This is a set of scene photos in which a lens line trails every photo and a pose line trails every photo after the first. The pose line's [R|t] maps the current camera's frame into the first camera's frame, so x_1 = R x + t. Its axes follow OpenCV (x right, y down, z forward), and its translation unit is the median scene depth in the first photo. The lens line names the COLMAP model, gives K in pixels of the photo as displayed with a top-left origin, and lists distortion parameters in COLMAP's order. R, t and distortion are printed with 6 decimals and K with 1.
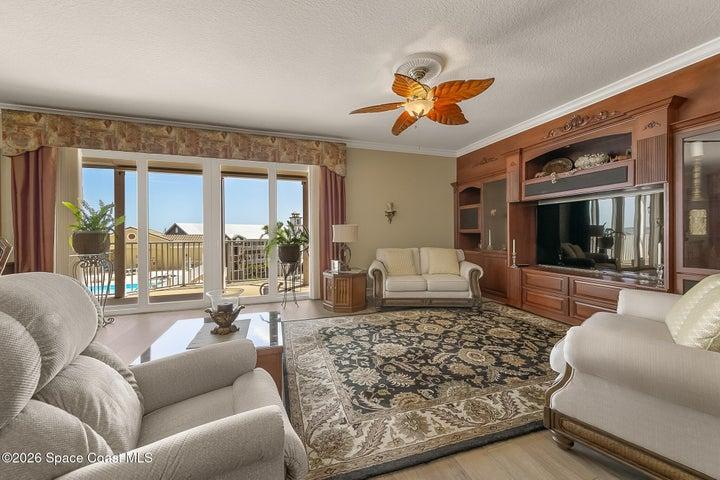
lens RADIAL K [[276.1, 0, 358.8], [0, 276.1, 234.5], [0, 0, 1]] dist [0.000535, -0.000117]
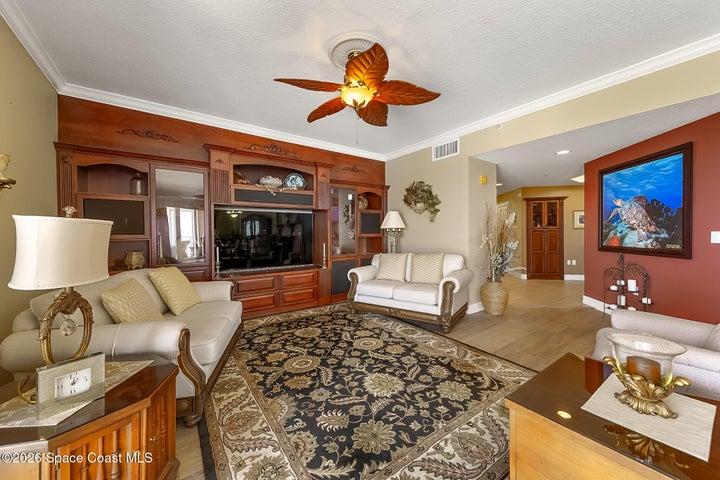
lens RADIAL K [[276.1, 0, 358.8], [0, 276.1, 234.5], [0, 0, 1]] dist [0.000535, -0.000117]
pose [[-0.323725, 0.001743, 0.946150, -0.615981], [0.018635, 0.999816, 0.004534, -0.025416], [-0.945968, 0.019099, -0.323698, 1.285384]]
